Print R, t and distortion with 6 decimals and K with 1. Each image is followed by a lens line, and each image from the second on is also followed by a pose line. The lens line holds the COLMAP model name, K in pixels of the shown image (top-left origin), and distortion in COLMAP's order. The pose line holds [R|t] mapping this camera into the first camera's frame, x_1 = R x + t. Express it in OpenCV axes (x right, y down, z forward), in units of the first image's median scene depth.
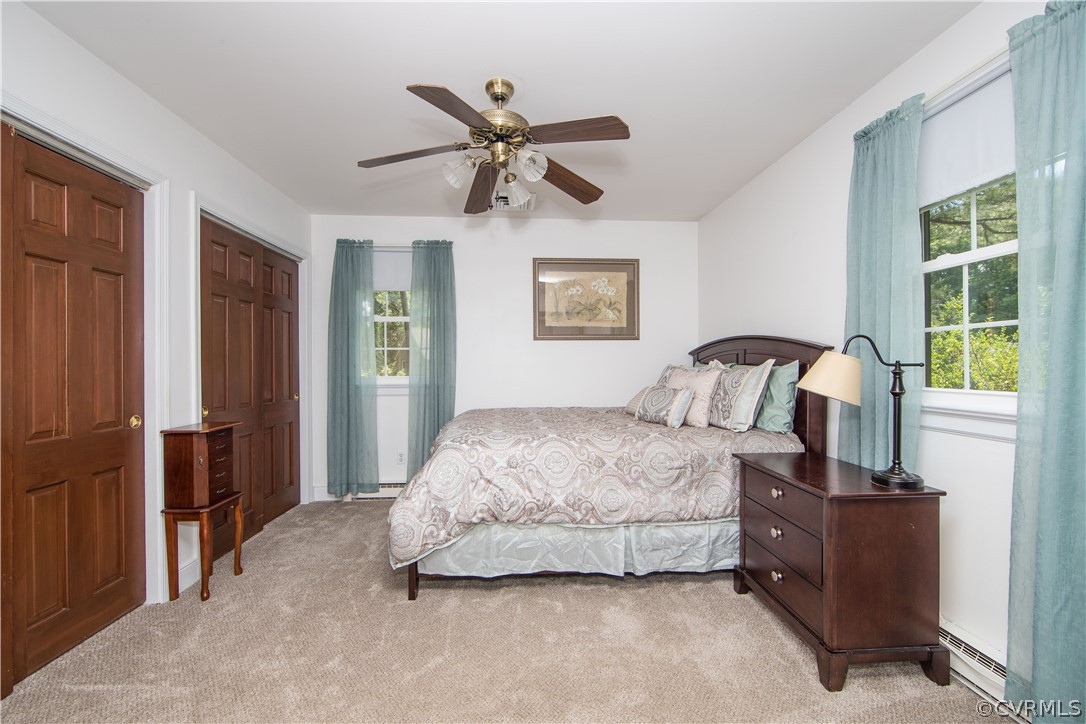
lens RADIAL K [[434.4, 0, 546.0], [0, 434.4, 360.2], [0, 0, 1]] dist [-0.011096, -0.000234]
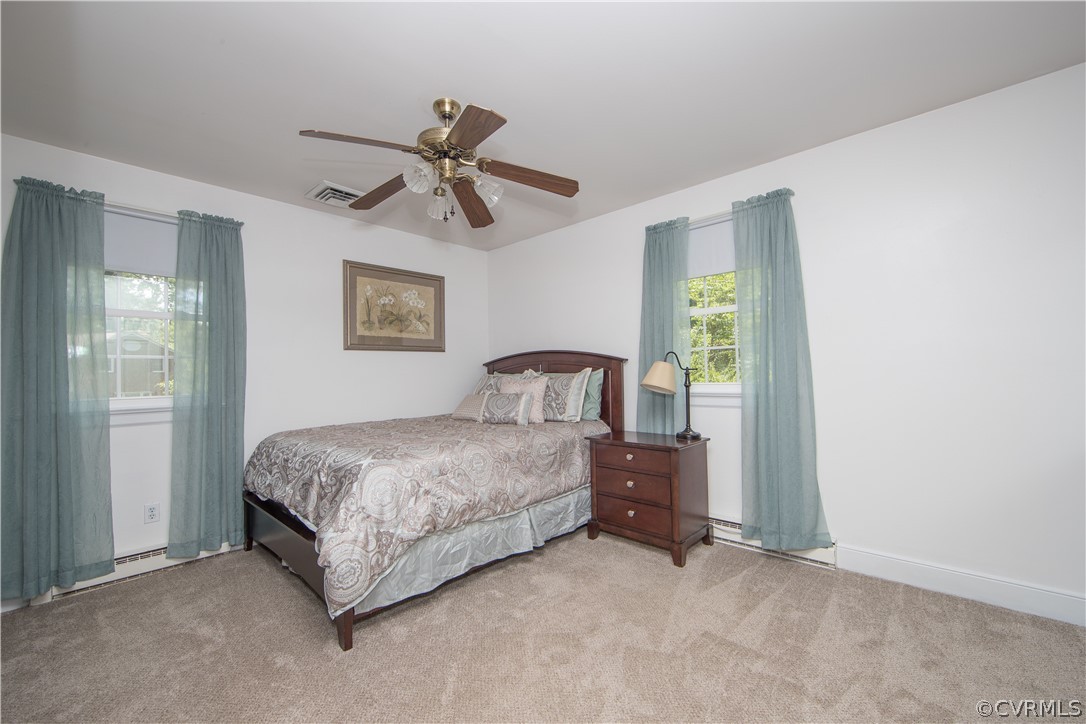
lens RADIAL K [[441.1, 0, 540.1], [0, 441.1, 359.2], [0, 0, 1]] dist [-0.010317, 0.000119]
pose [[0.724059, 0.011386, 0.689644, -0.622943], [0.013370, 0.999444, -0.030538, 0.012104], [-0.689609, 0.031332, 0.723504, 0.091235]]
